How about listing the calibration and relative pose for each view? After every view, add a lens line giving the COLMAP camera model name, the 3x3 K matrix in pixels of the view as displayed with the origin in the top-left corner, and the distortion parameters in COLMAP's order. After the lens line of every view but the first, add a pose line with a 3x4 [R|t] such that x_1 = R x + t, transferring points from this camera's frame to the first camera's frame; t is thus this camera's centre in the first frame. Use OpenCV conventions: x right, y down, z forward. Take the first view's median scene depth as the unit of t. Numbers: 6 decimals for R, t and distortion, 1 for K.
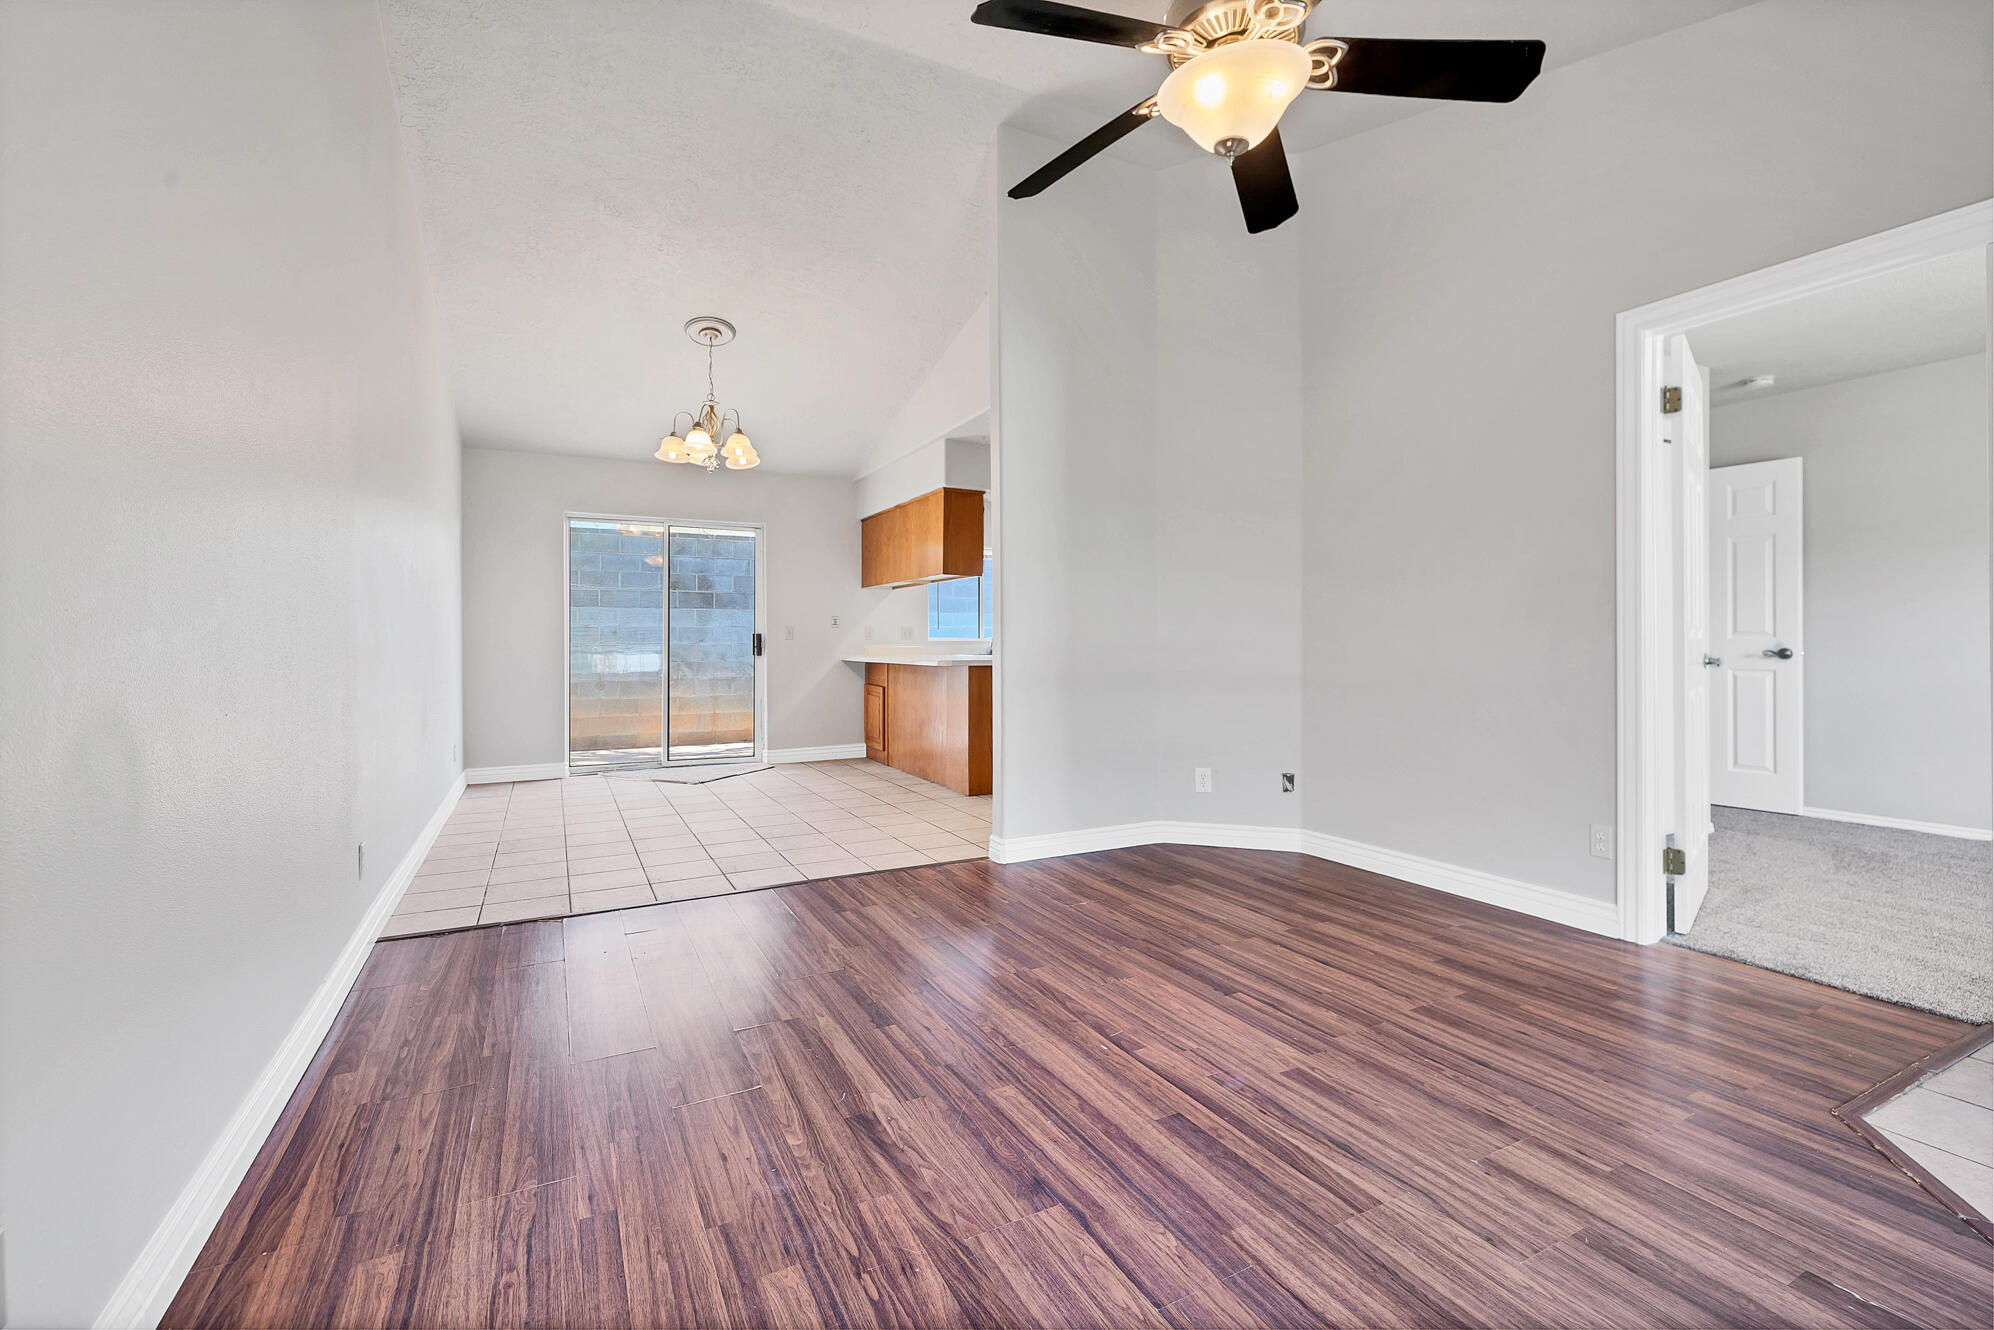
lens RADIAL K [[858.9, 0, 1003.5], [0, 858.9, 642.4], [0, 0, 1]] dist [0.001655, -0.000032]
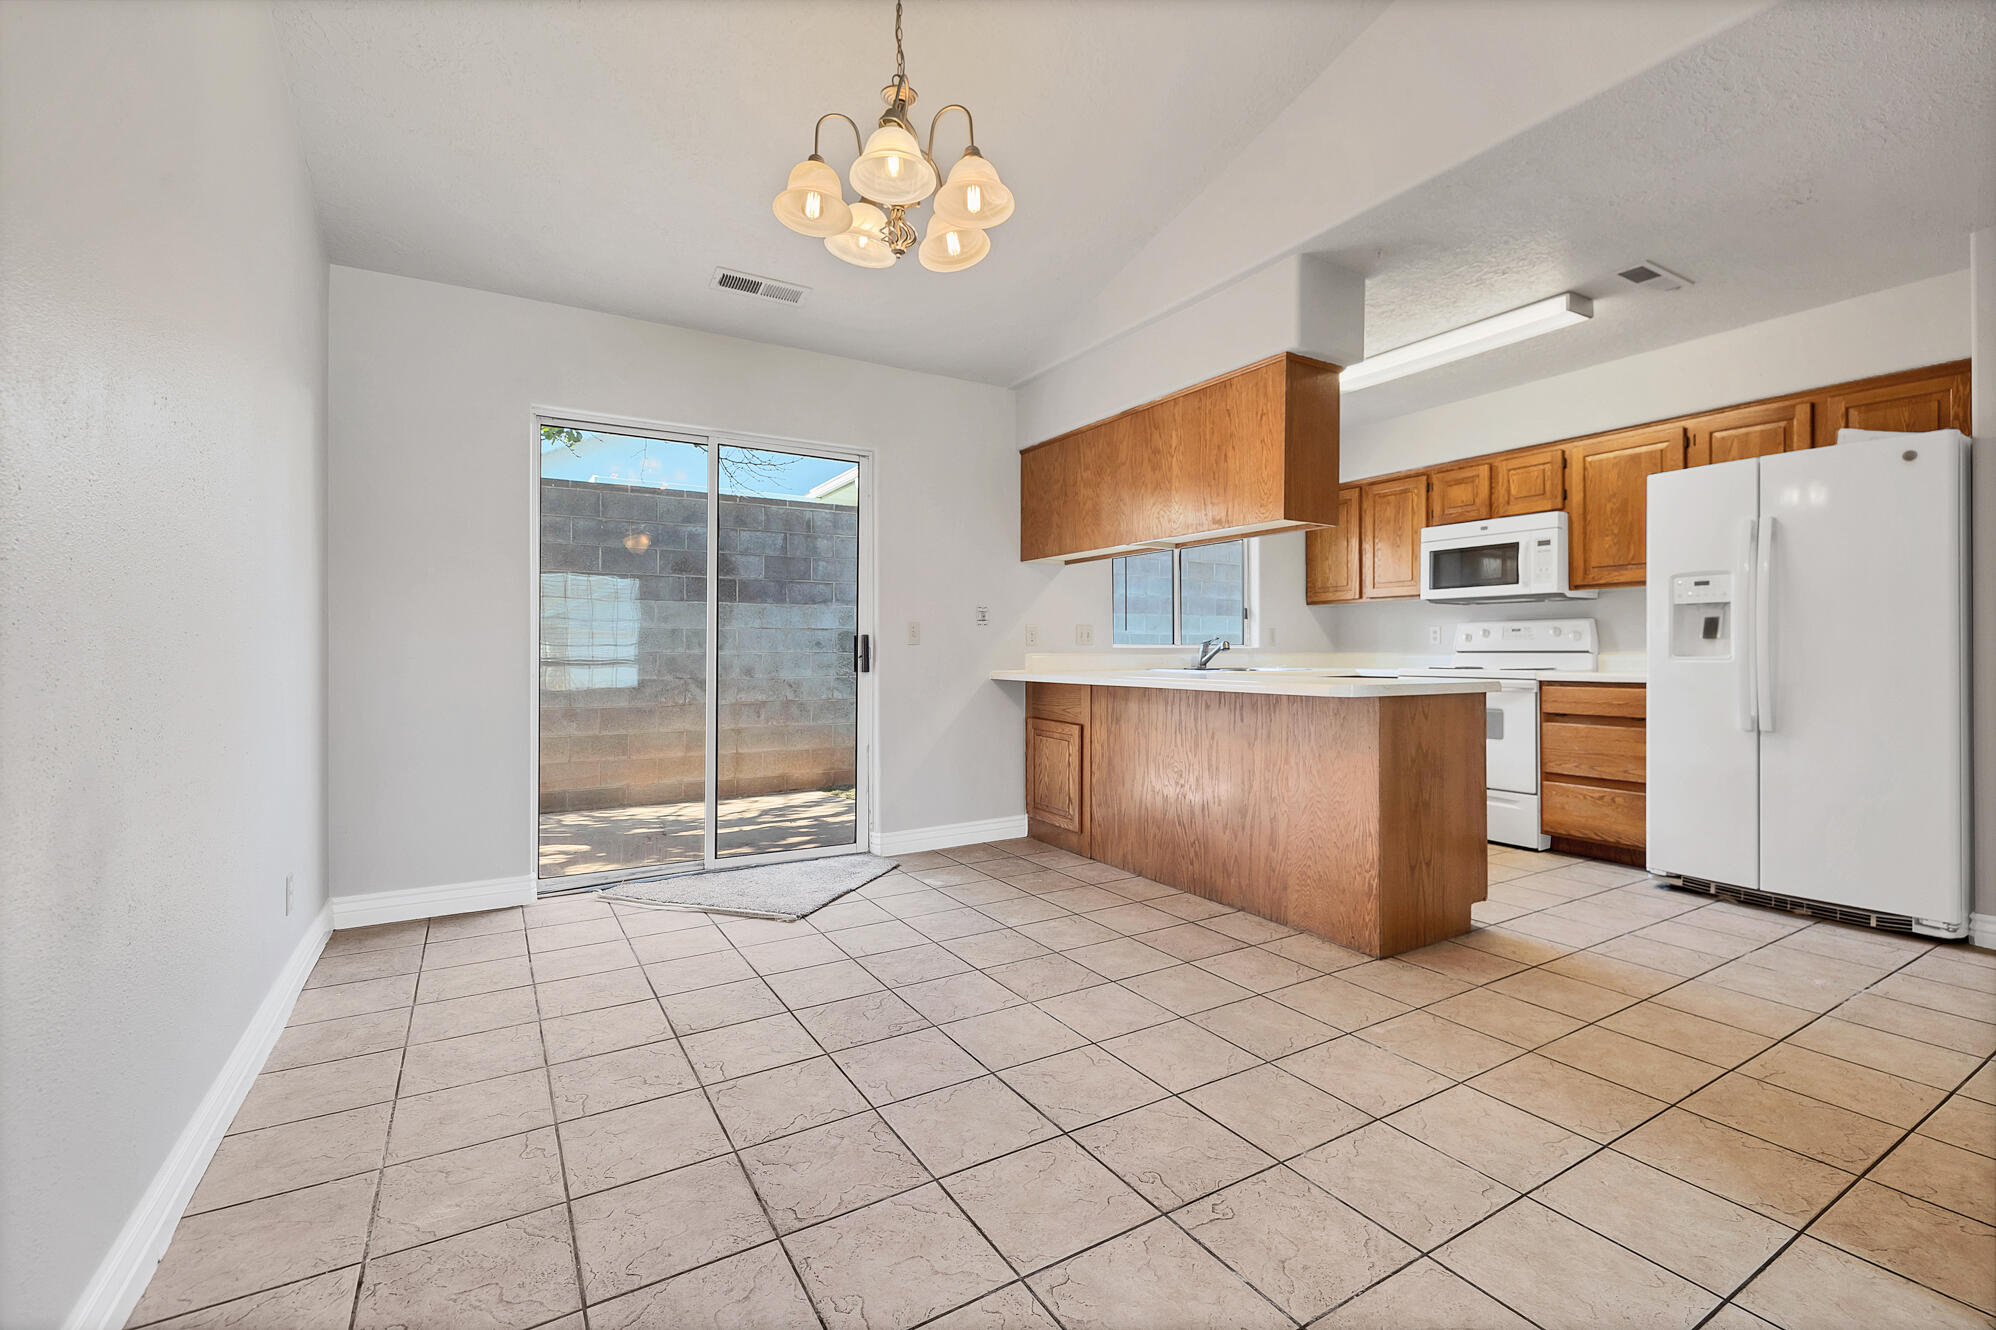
lens RADIAL K [[859.8, 0, 1004.5], [0, 859.8, 642.4], [0, 0, 1]] dist [0.001655, -0.000032]
pose [[0.998292, -0.000022, 0.058429, -0.629012], [0.000660, 0.999940, -0.010906, 0.003537], [-0.058426, 0.010926, 0.998232, 1.141068]]
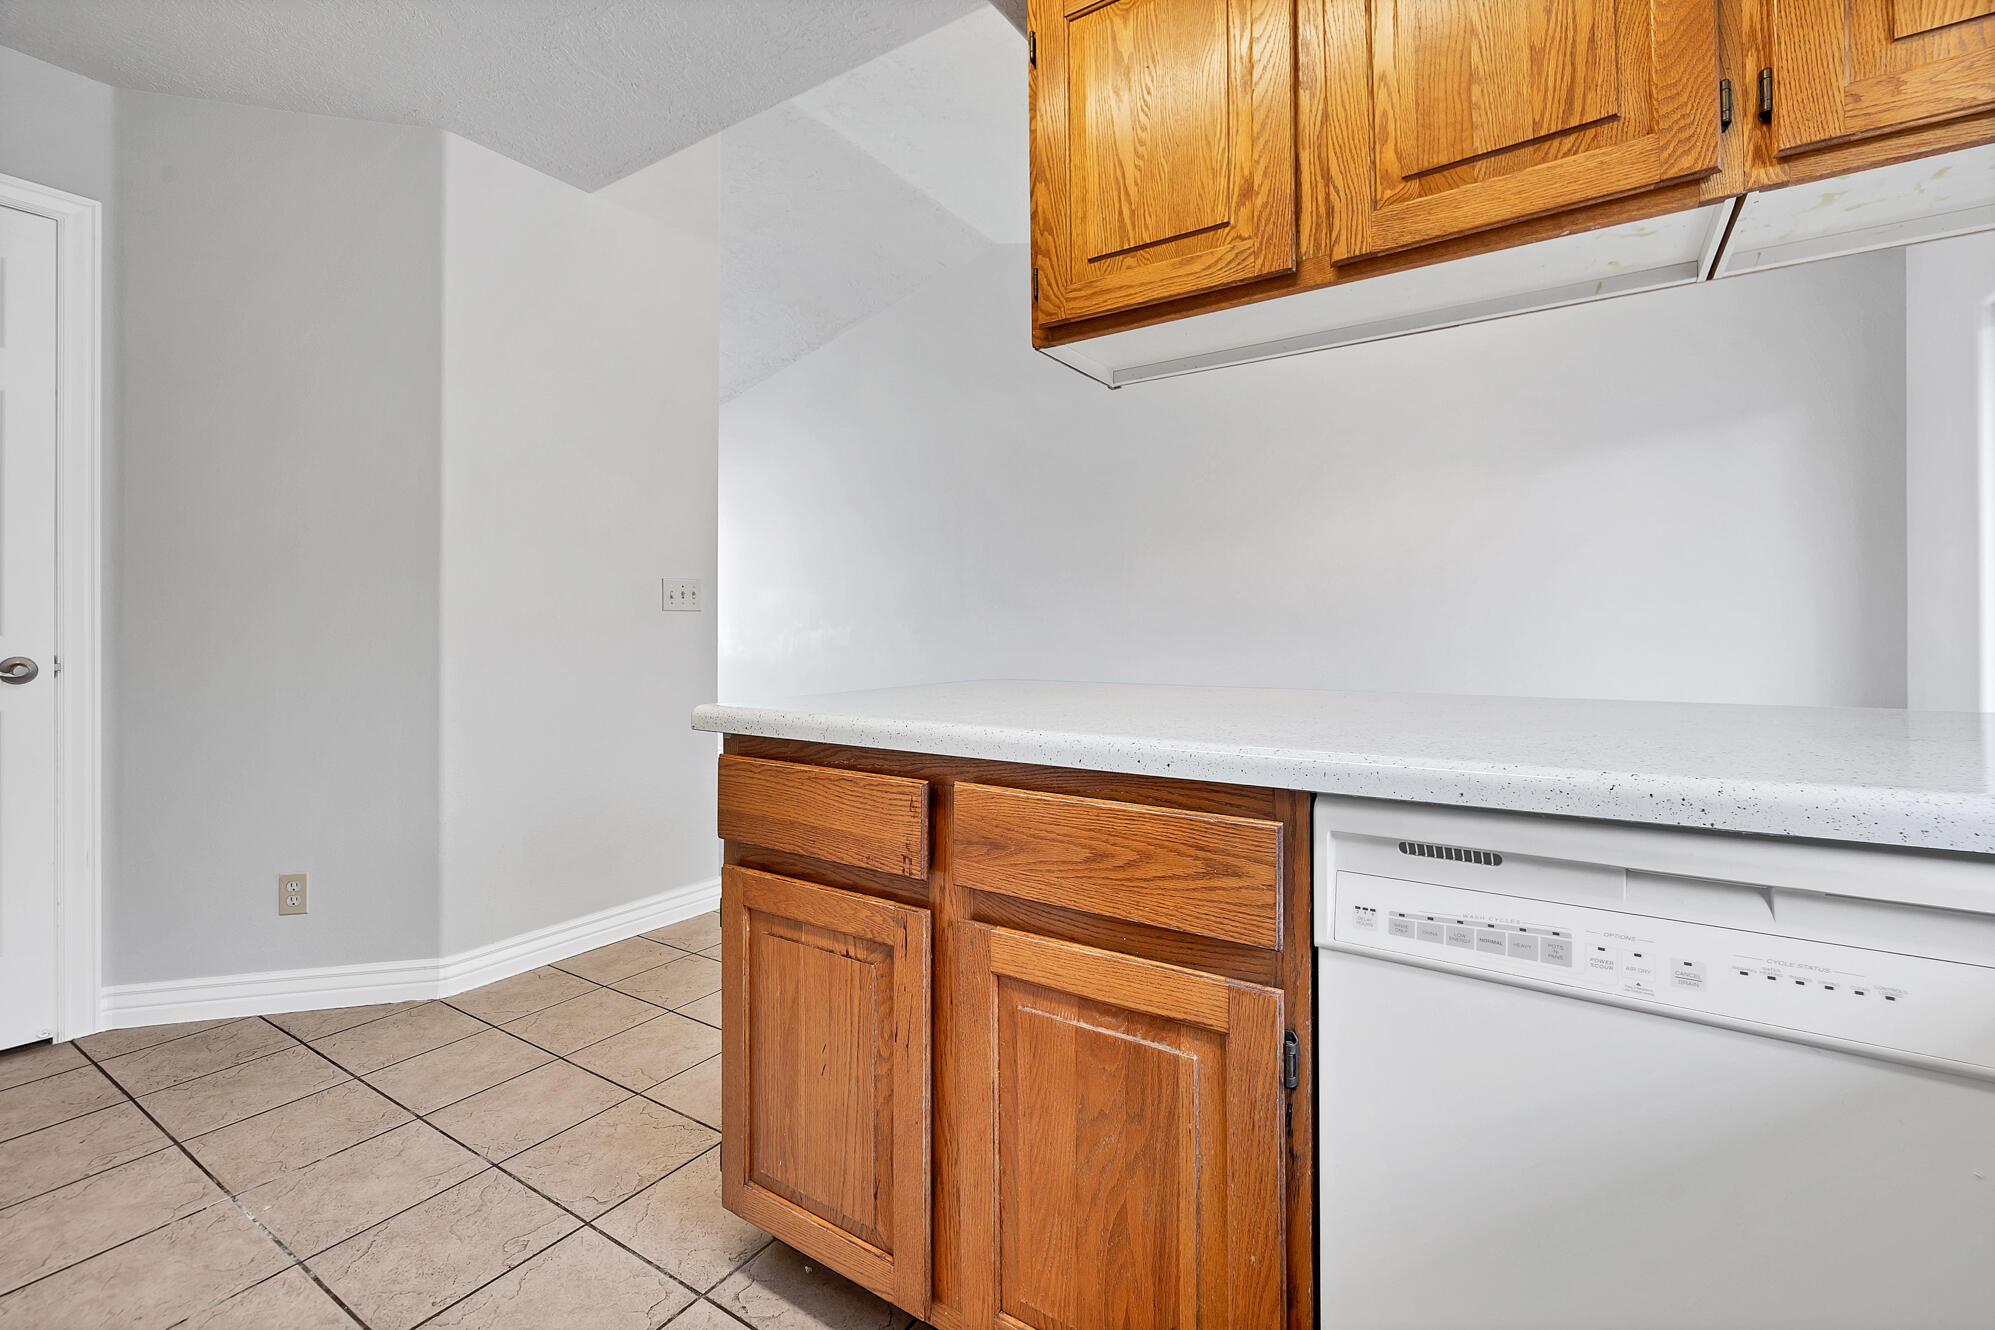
lens RADIAL K [[859.4, 0, 1004.0], [0, 859.4, 642.4], [0, 0, 1]] dist [0.001655, -0.000032]
pose [[-0.871294, 0.007922, -0.490698, 0.221053], [0.001393, 0.999906, 0.013669, -0.003309], [0.490760, 0.011226, -0.871223, 2.843009]]
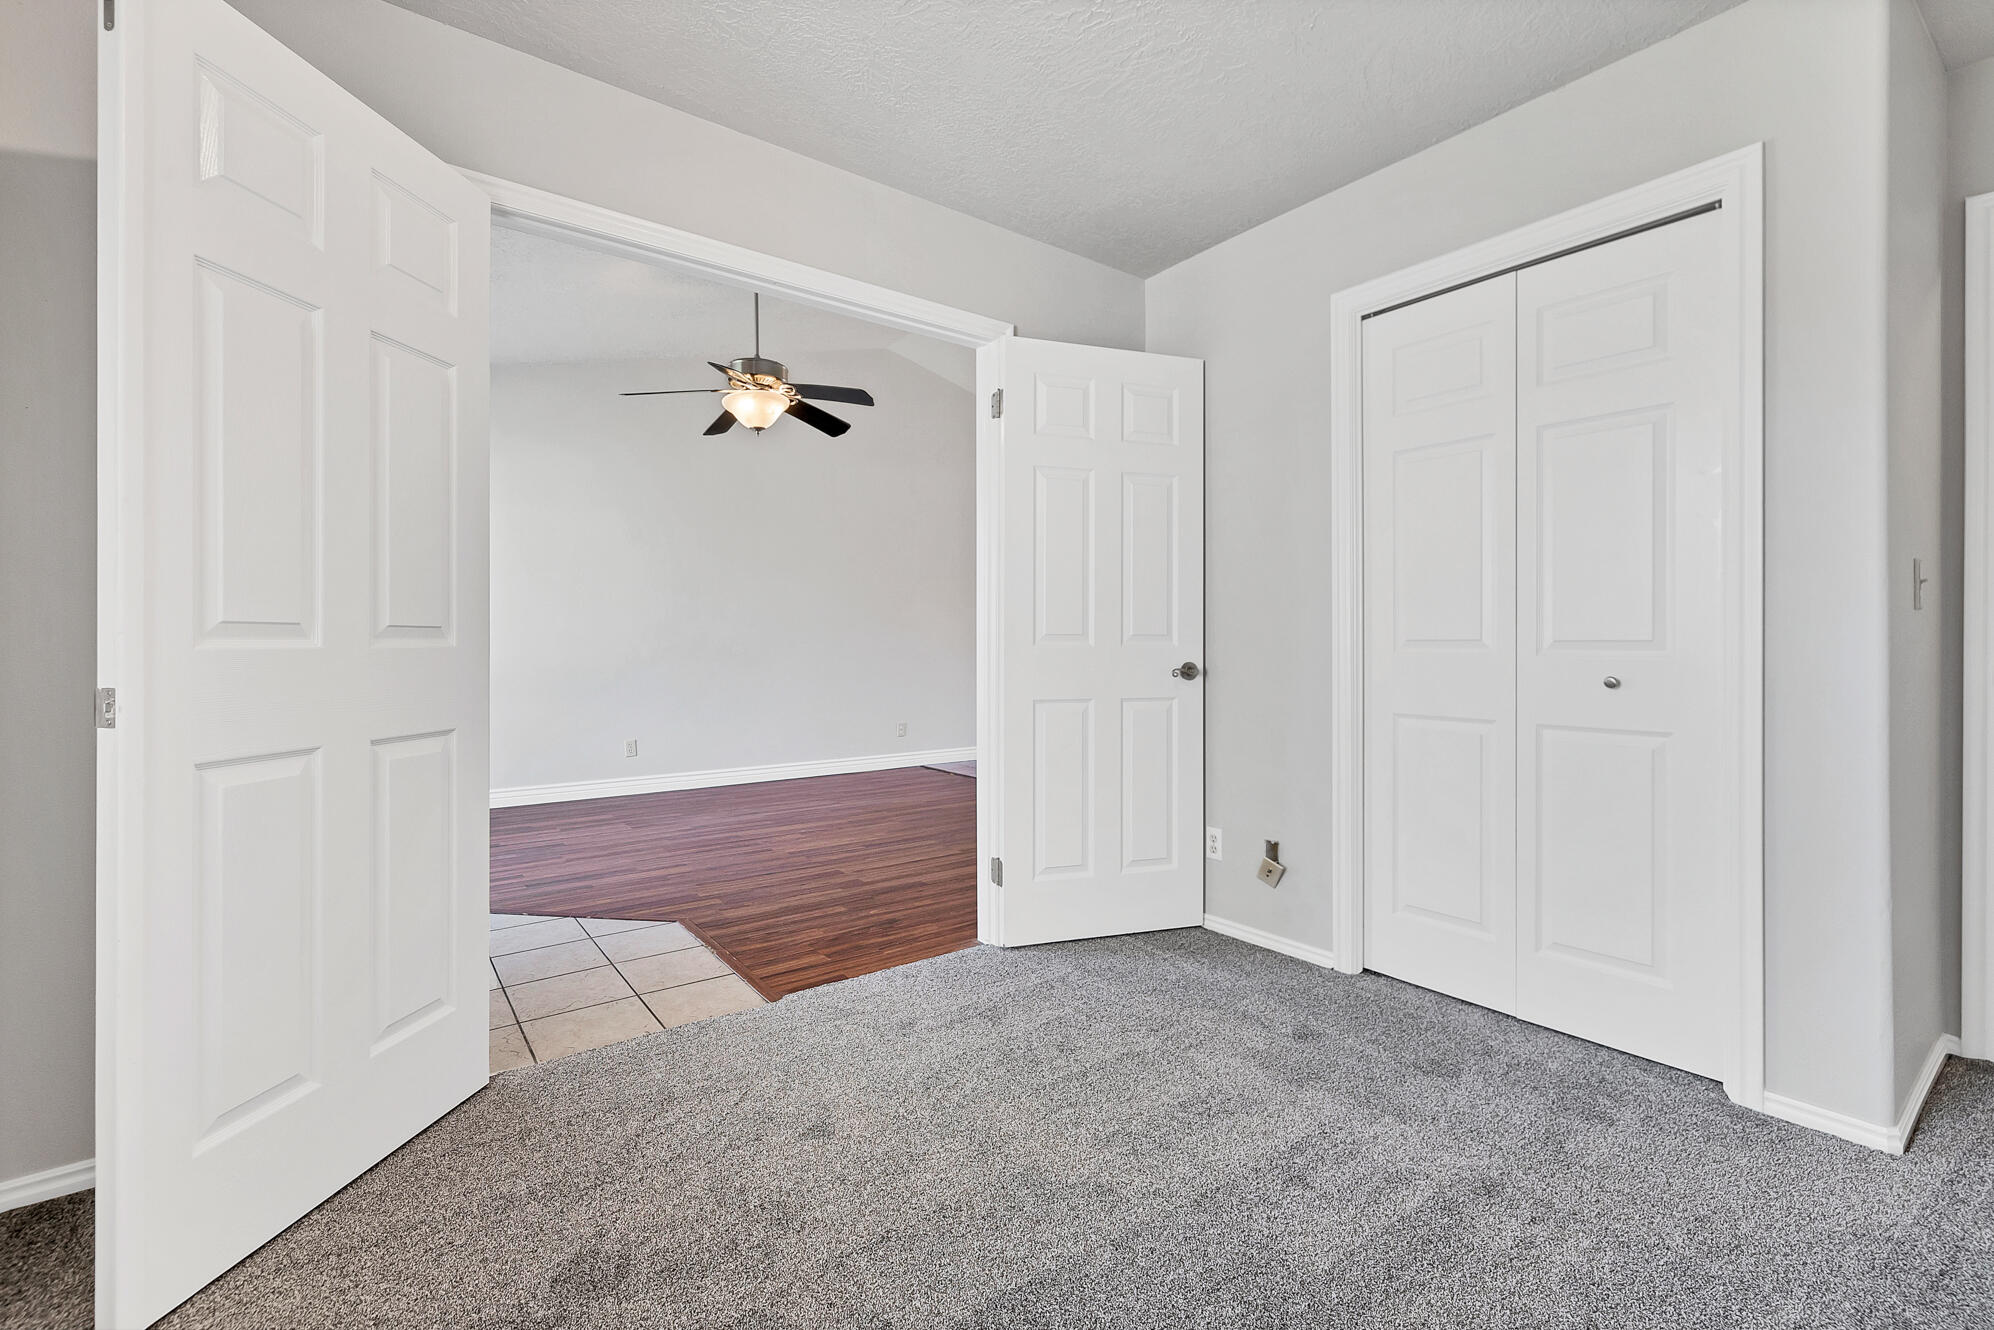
lens RADIAL K [[858.9, 0, 1003.5], [0, 858.9, 642.4], [0, 0, 1]] dist [0.001655, -0.000032]
pose [[0.163998, 0.003781, -0.986453, 1.971619], [-0.000043, 0.999993, 0.003826, -0.014531], [0.986461, -0.000585, 0.163997, 0.953984]]
